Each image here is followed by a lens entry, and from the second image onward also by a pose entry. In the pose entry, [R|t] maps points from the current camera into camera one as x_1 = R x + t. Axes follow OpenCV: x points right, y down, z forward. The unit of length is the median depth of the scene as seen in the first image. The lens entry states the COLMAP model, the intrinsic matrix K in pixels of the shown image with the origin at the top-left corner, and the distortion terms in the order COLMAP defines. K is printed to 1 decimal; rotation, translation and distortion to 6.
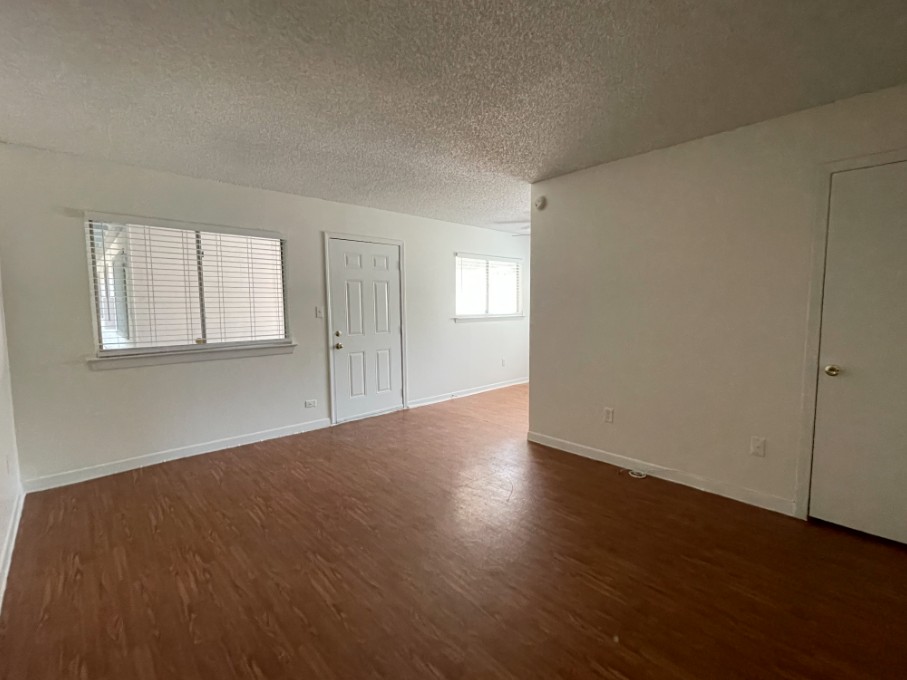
lens RADIAL K [[426.1, 0, 453.8], [0, 426.1, 340.8], [0, 0, 1]] dist [0.037478, -0.000411]
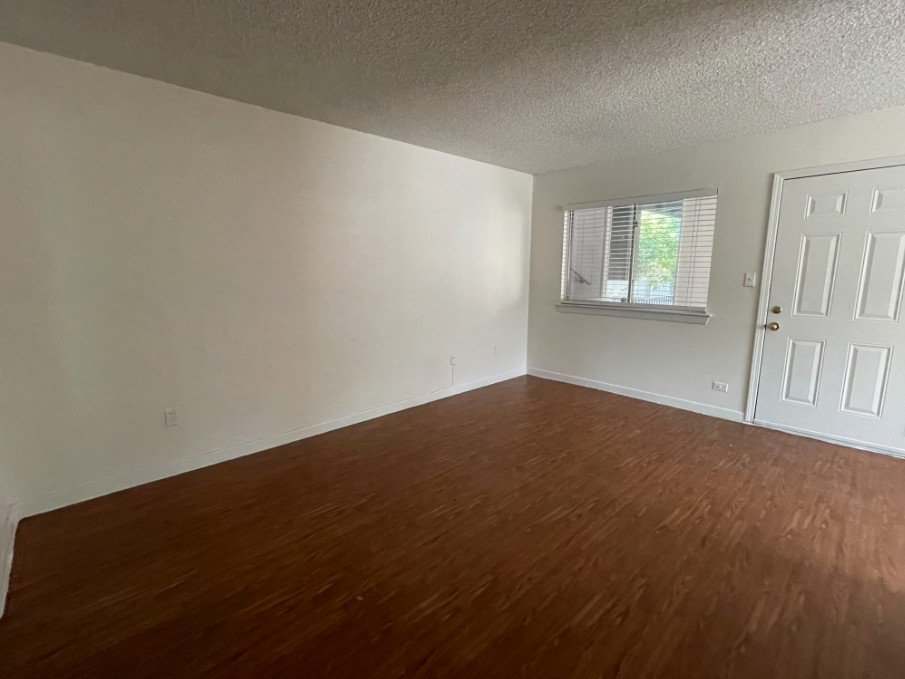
lens RADIAL K [[425.1, 0, 454.8], [0, 425.1, 335.6], [0, 0, 1]] dist [0.037478, -0.000411]
pose [[0.025230, 0.167104, -0.985616, 0.498537], [-0.098660, 0.981533, 0.163887, -0.043462], [0.994801, 0.093106, 0.041250, 0.438260]]
